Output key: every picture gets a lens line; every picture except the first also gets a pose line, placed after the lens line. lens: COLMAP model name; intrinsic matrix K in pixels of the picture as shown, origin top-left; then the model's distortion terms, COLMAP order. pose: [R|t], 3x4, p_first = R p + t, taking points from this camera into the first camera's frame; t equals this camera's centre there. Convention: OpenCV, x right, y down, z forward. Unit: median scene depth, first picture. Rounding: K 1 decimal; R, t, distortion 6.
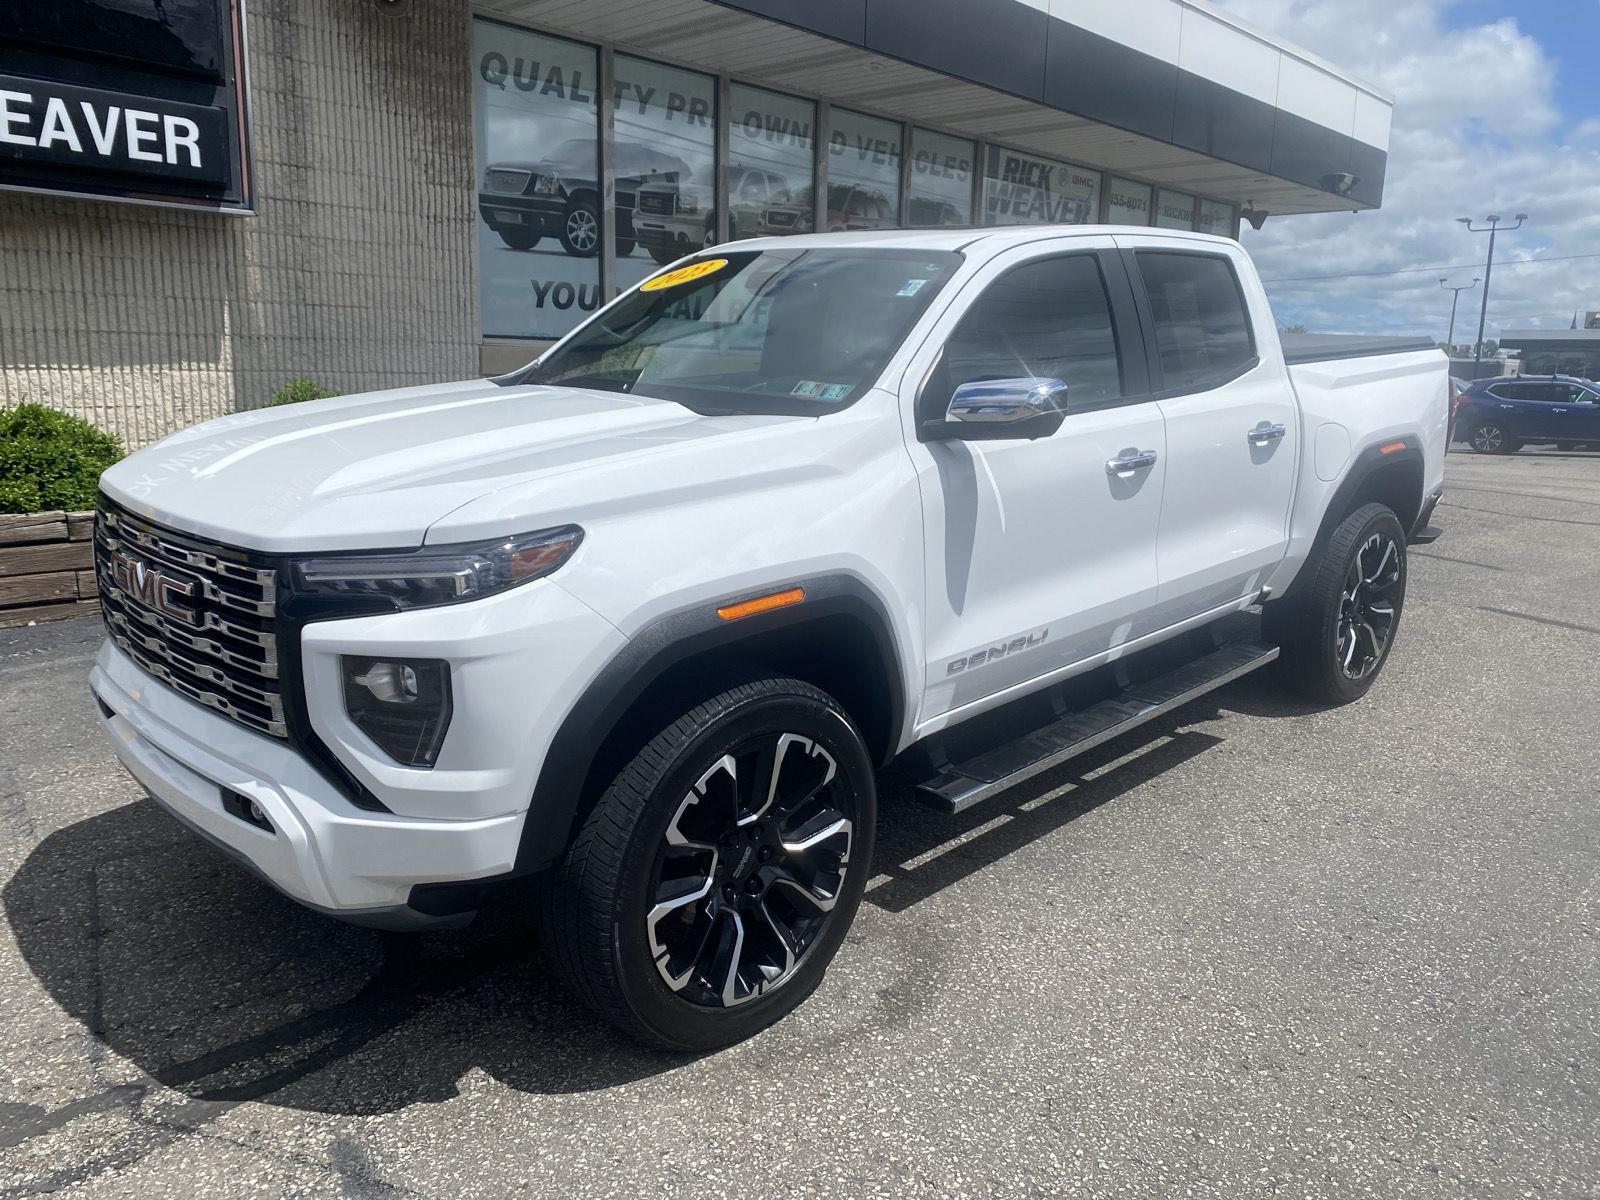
lens RADIAL K [[1221.4, 0, 814.9], [0, 1221.4, 591.2], [0, 0, 1]] dist [0.009684, 0.007379]
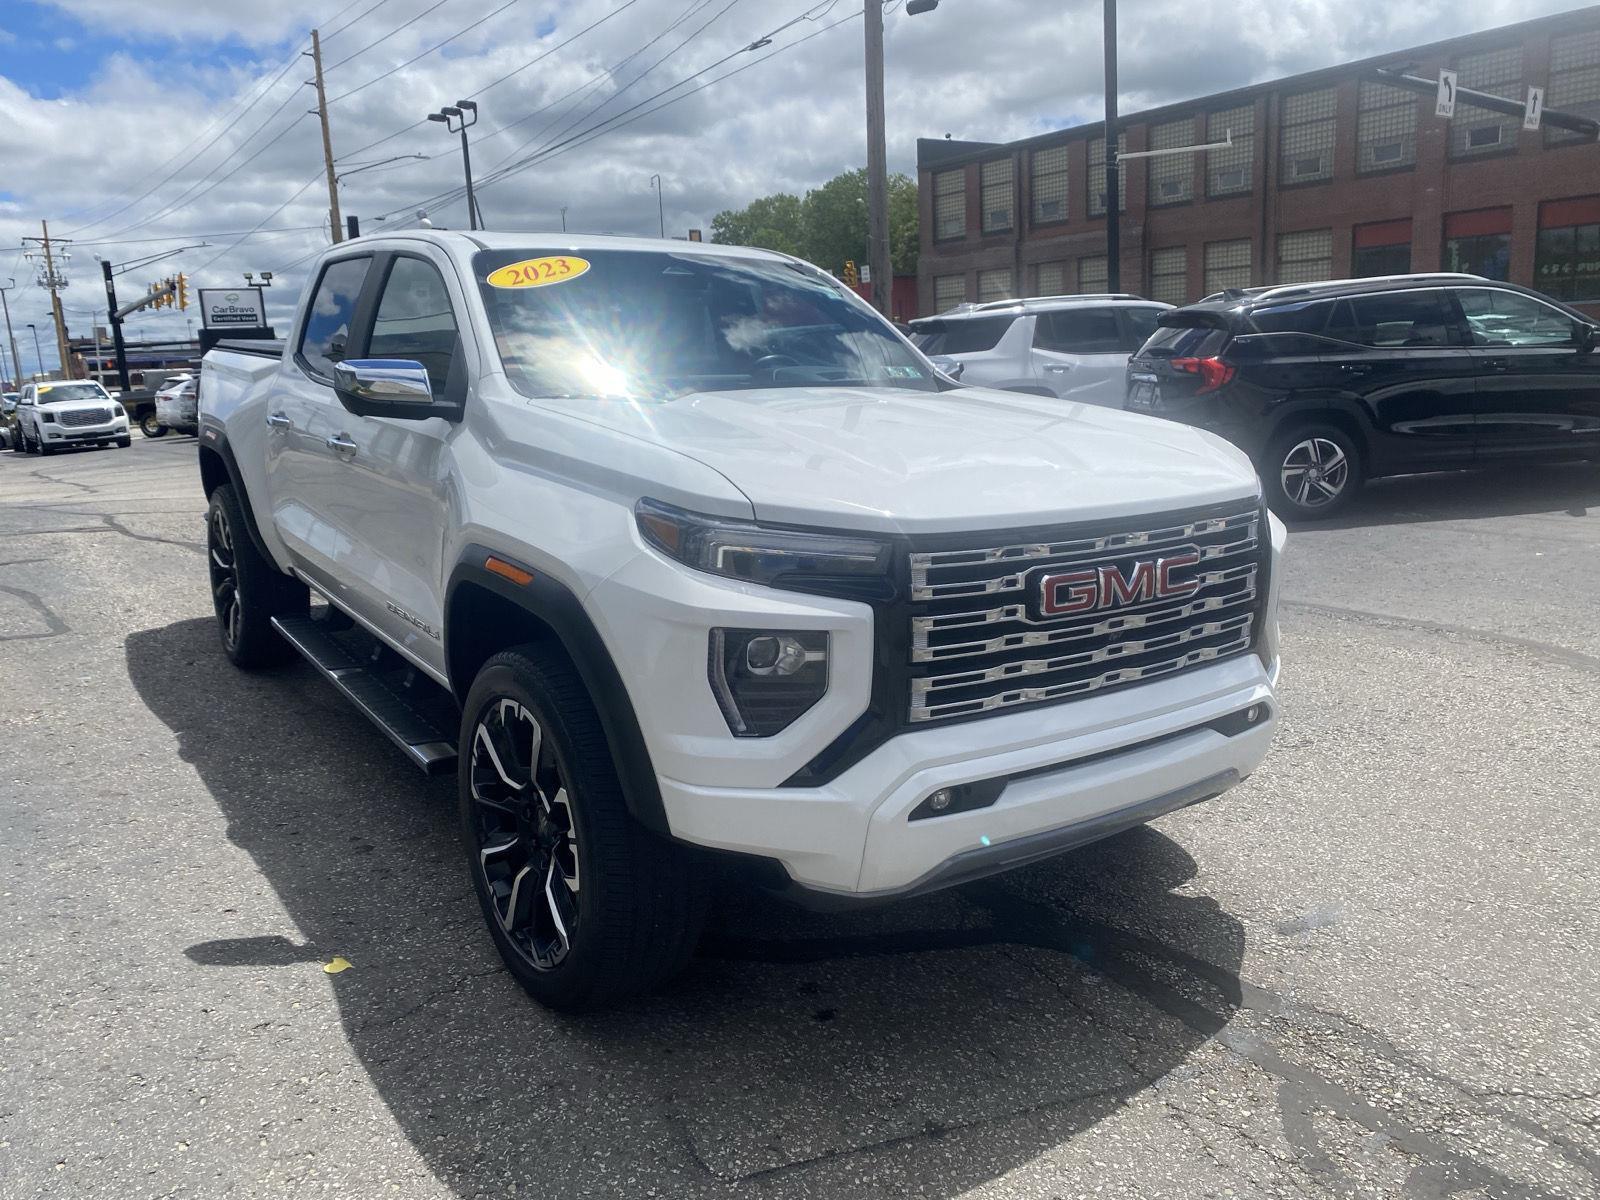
lens RADIAL K [[1219.8, 0, 800.0], [0, 1219.8, 600.0], [0, 0, 1]] dist [0.024905, -0.006289]
pose [[0.176459, -0.219347, 0.959557, -0.532401], [0.230255, 0.957005, 0.176421, -0.077982], [-0.956998, 0.189811, 0.219378, 0.364284]]
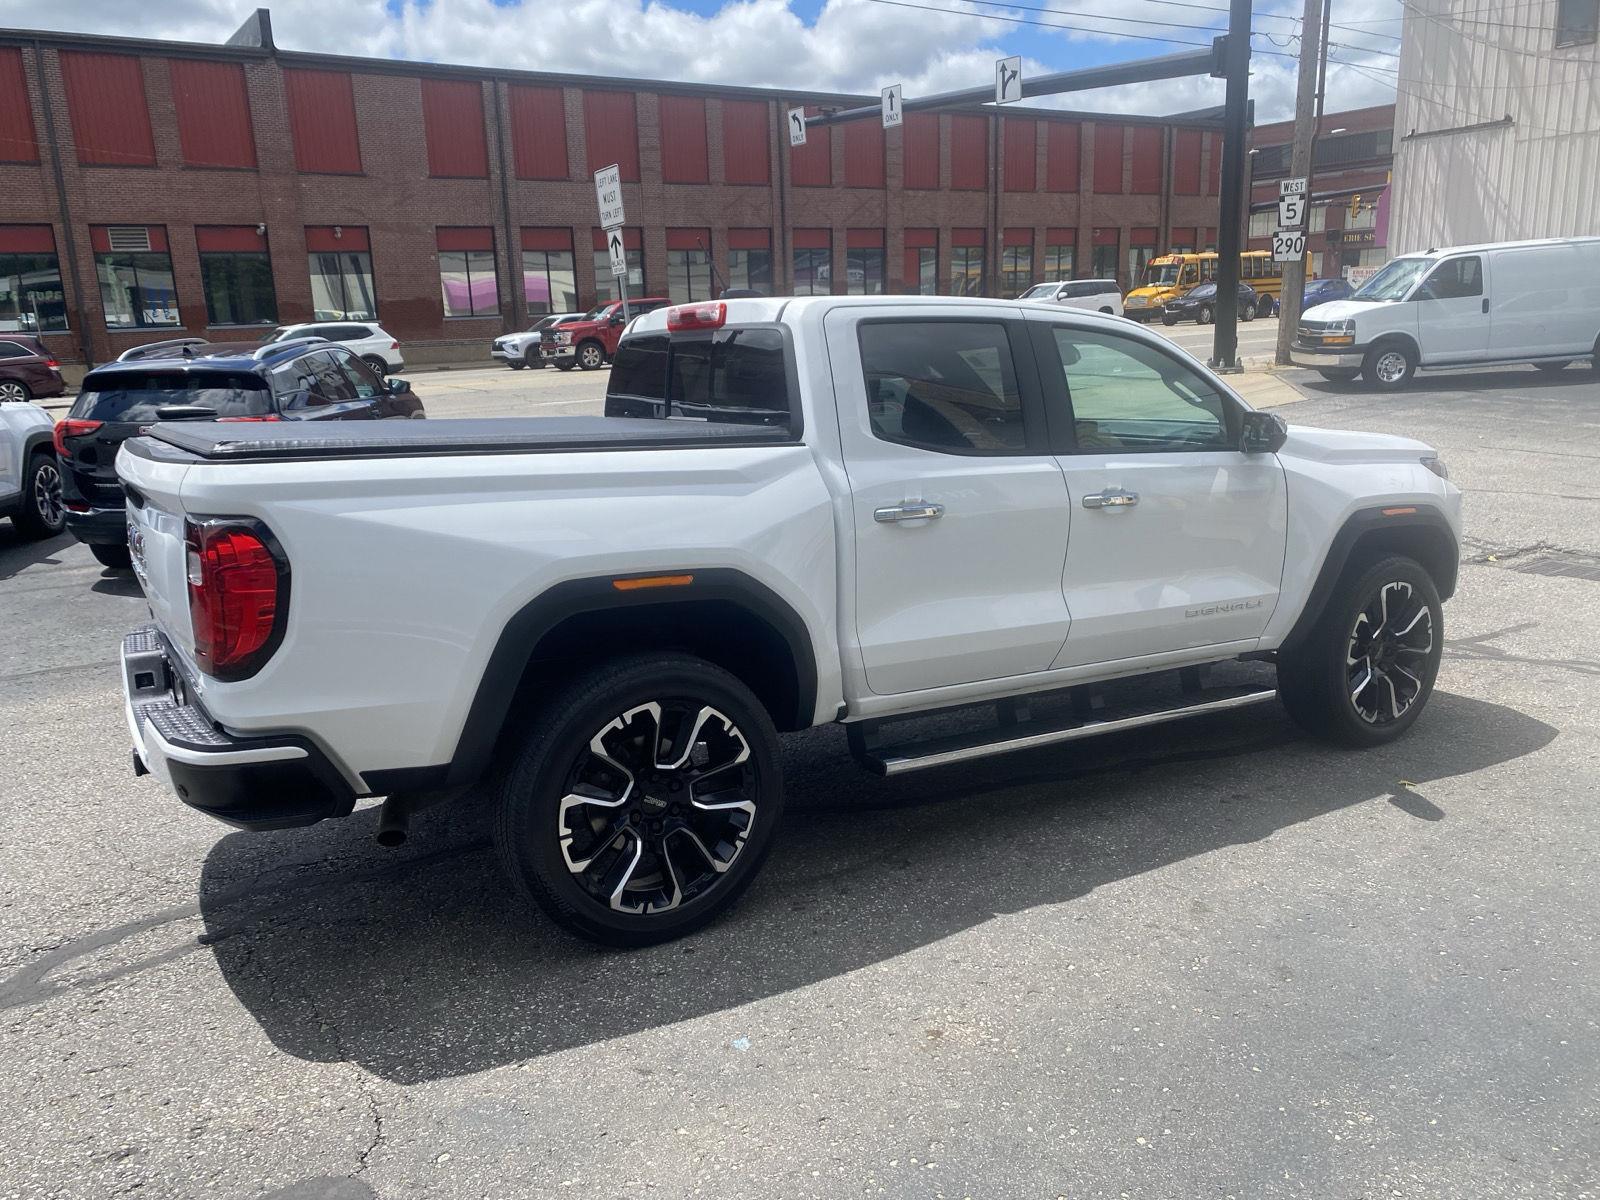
lens RADIAL K [[1203.7, 0, 788.0], [0, 1203.7, 597.0], [0, 0, 1]] dist [0.024970, -0.016881]
pose [[-0.974524, -0.039245, 0.220824, -0.021248], [0.055109, 0.912489, 0.405373, -0.292514], [-0.217409, 0.407215, -0.887079, 1.214357]]
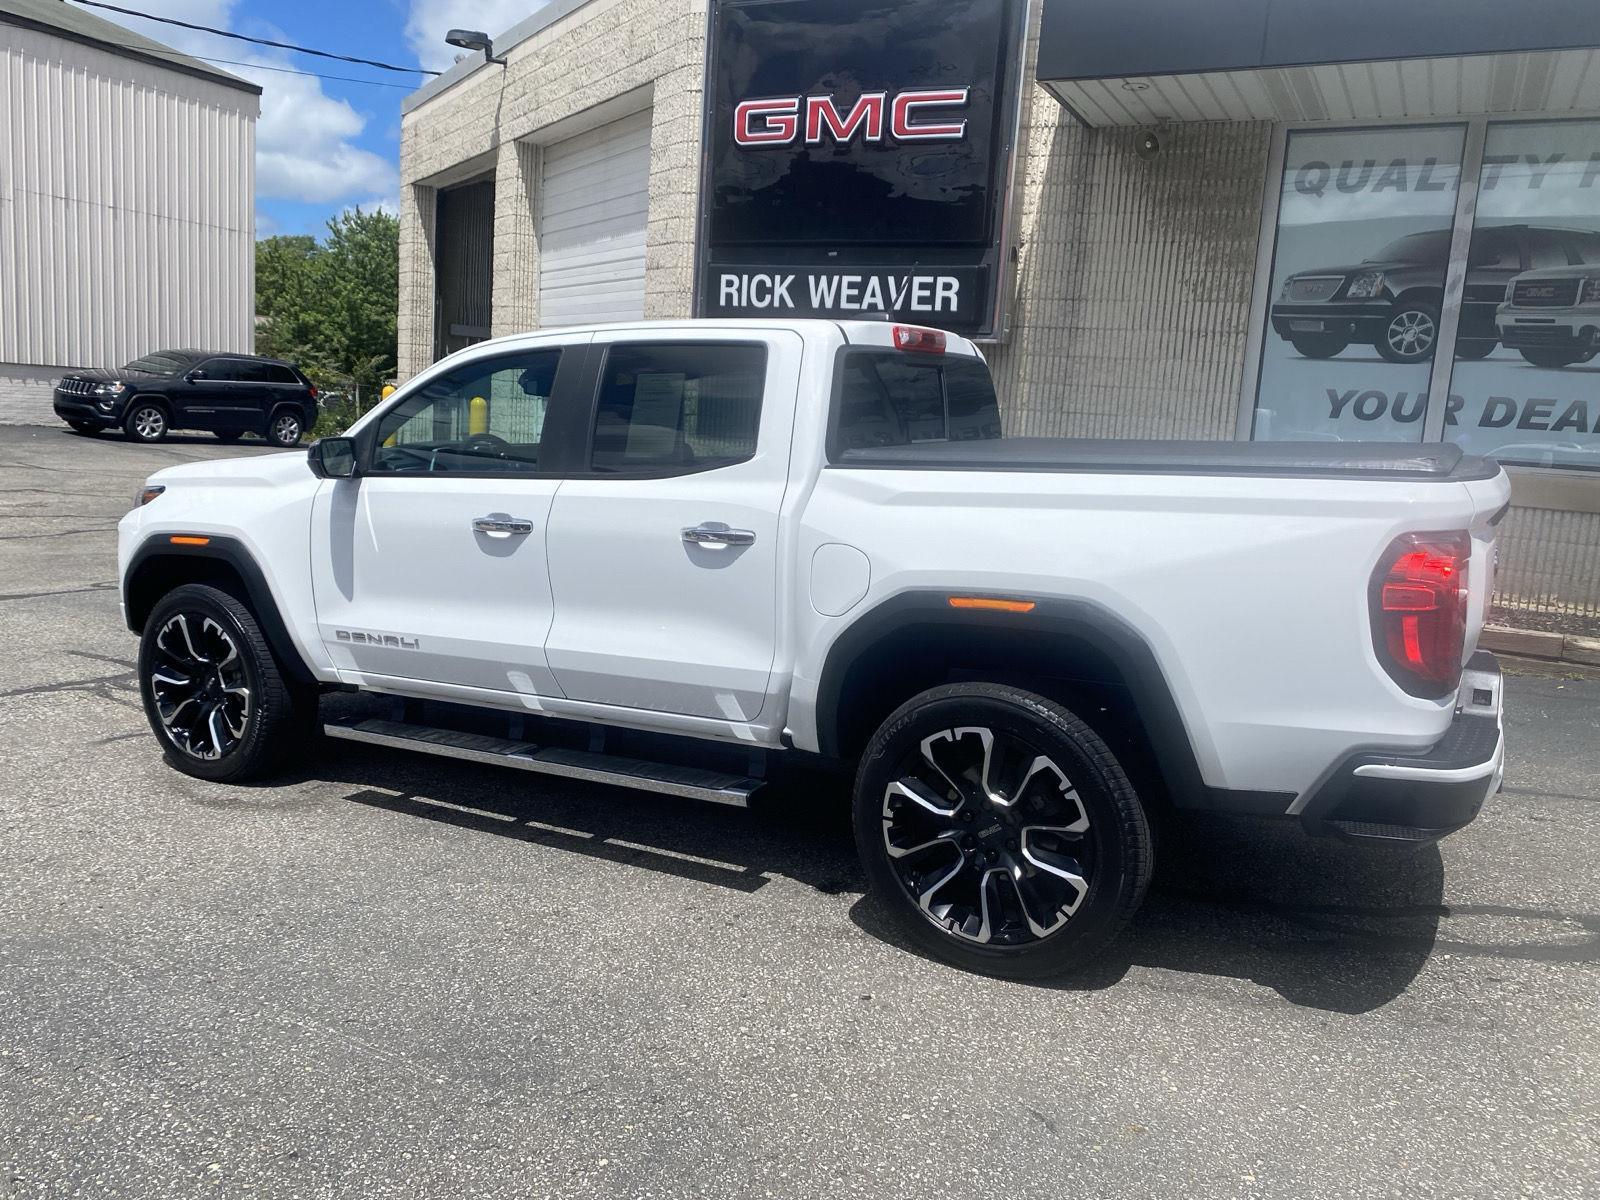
lens RADIAL K [[1210.1, 0, 812.3], [0, 1210.1, 599.9], [0, 0, 1]] dist [0.059421, -0.082772]
pose [[0.274067, 0.147277, -0.950367, 0.702022], [-0.236295, 0.968224, 0.081901, -0.098132], [0.932230, 0.202120, 0.300158, 0.463870]]
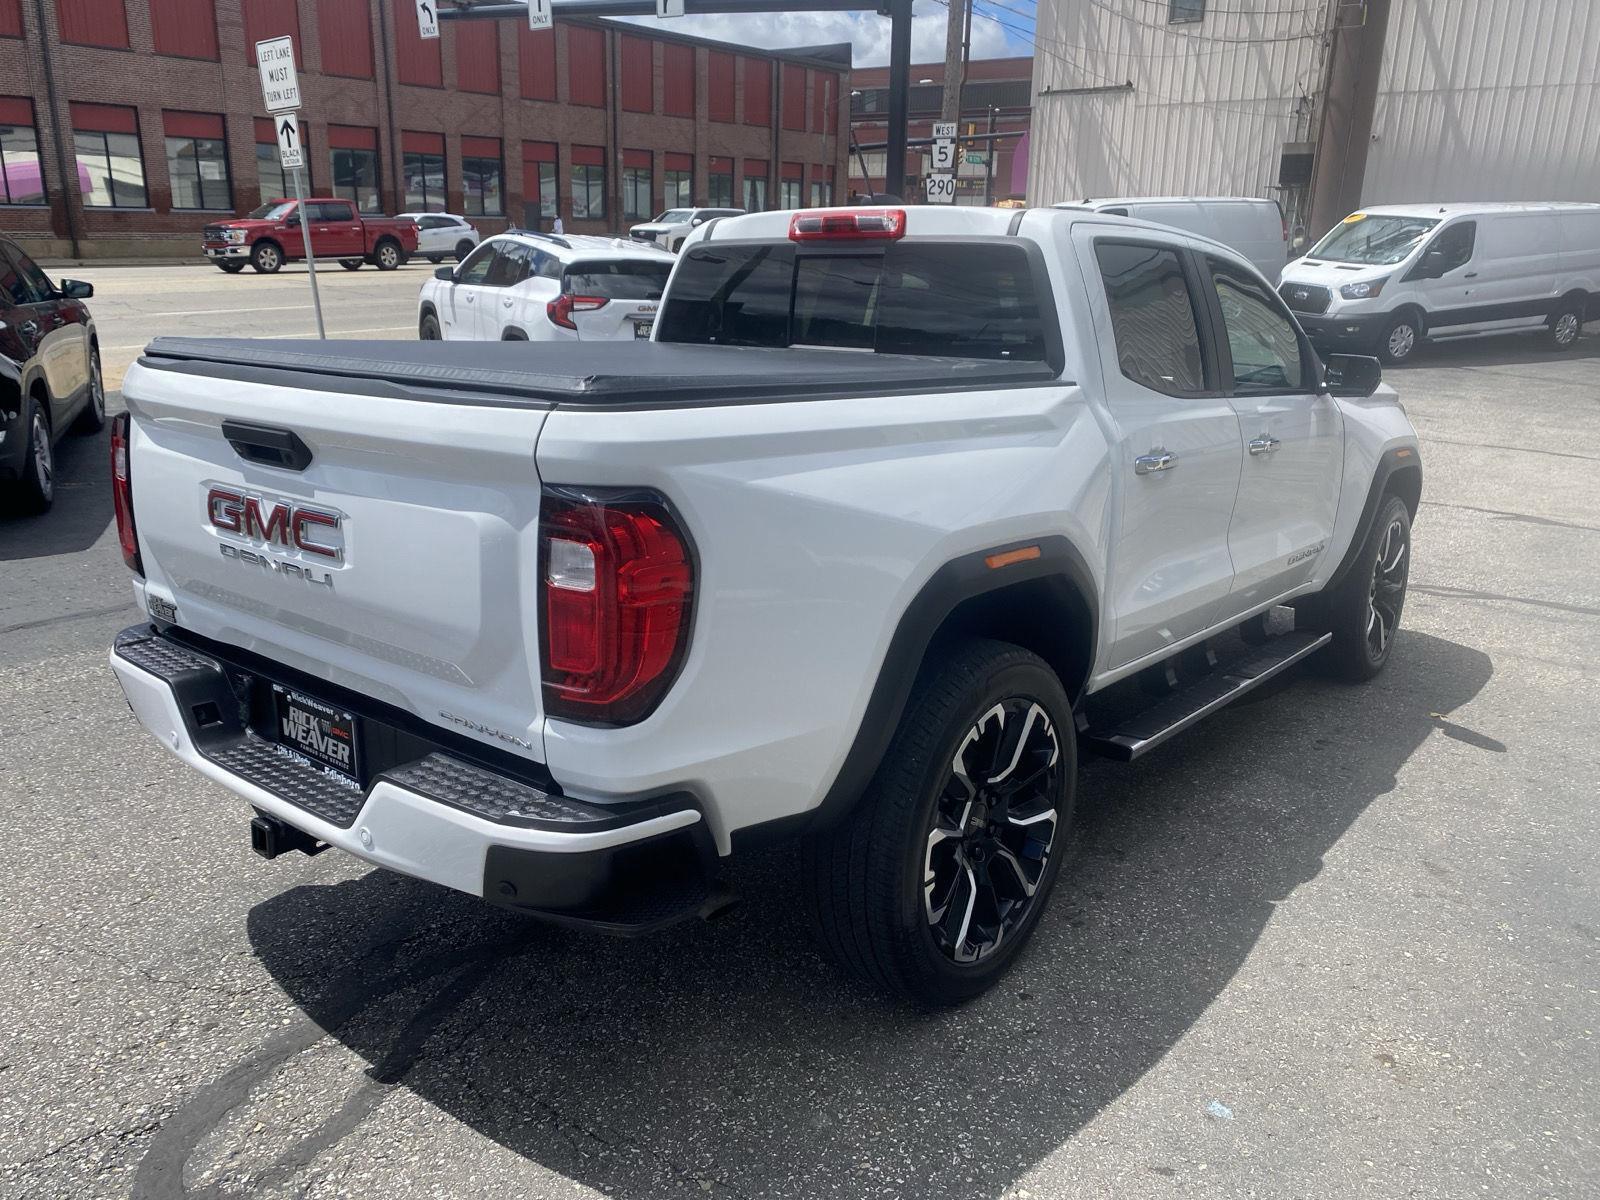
lens RADIAL K [[1213.6, 0, 794.2], [0, 1213.6, 580.6], [0, 0, 1]] dist [0.008009, 0.004309]
pose [[-0.993844, -0.010596, -0.110285, 0.225000], [-0.058984, 0.893226, 0.445722, -0.270933], [0.093787, 0.449483, -0.888352, 1.147339]]
